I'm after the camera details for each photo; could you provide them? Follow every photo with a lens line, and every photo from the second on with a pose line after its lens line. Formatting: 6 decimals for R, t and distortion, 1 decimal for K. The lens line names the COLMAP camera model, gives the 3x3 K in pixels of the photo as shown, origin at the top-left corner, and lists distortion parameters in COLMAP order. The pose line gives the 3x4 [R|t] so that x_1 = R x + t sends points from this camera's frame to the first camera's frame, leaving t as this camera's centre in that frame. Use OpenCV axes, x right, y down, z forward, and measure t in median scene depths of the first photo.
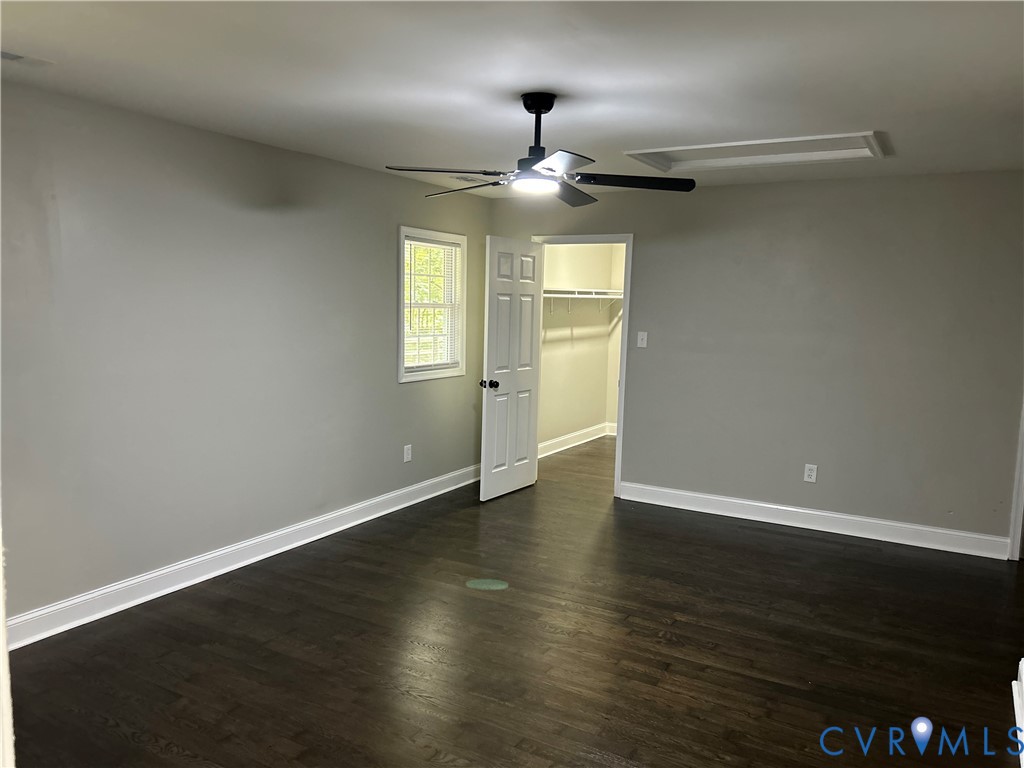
lens RADIAL K [[769.3, 0, 507.6], [0, 769.3, 371.2], [0, 0, 1]] dist [0.064644, -0.066690]
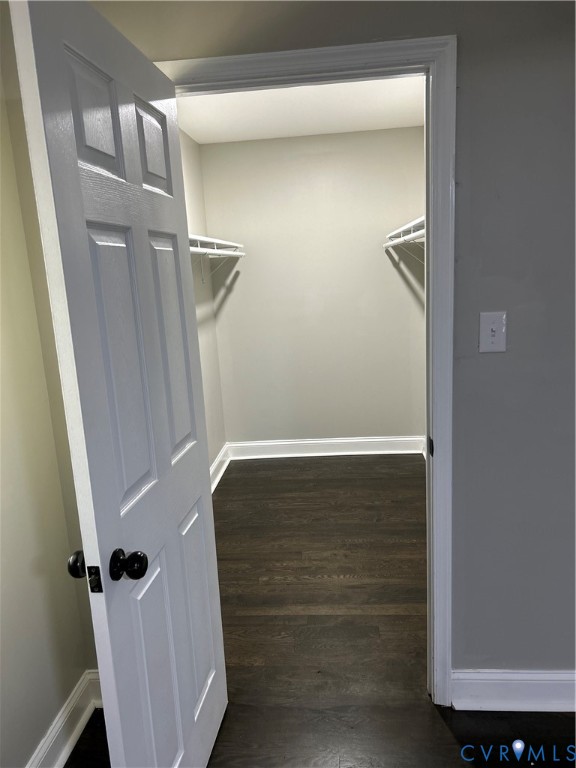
lens RADIAL K [[577.0, 0, 289.0], [0, 577.0, 382.3], [0, 0, 1]] dist [0.064644, -0.066690]
pose [[0.893047, -0.158054, 0.421291, -0.053958], [0.117899, 0.985760, 0.119903, -0.079121], [-0.434243, -0.057409, 0.898964, 0.986279]]
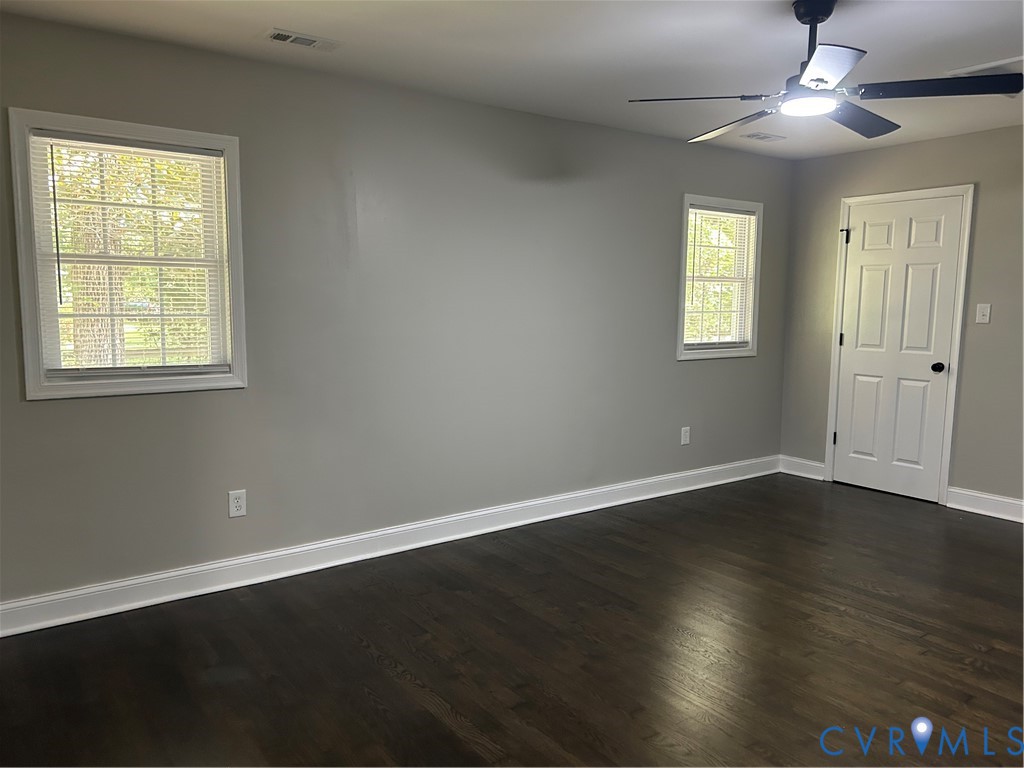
lens RADIAL K [[769.3, 0, 512.2], [0, 769.3, 379.0], [0, 0, 1]] dist [0.064644, -0.066690]
pose [[0.917871, 0.028913, -0.395824, 0.059425], [-0.026348, 0.999582, 0.011918, 0.039595], [0.396003, -0.000510, 0.918249, 0.057128]]
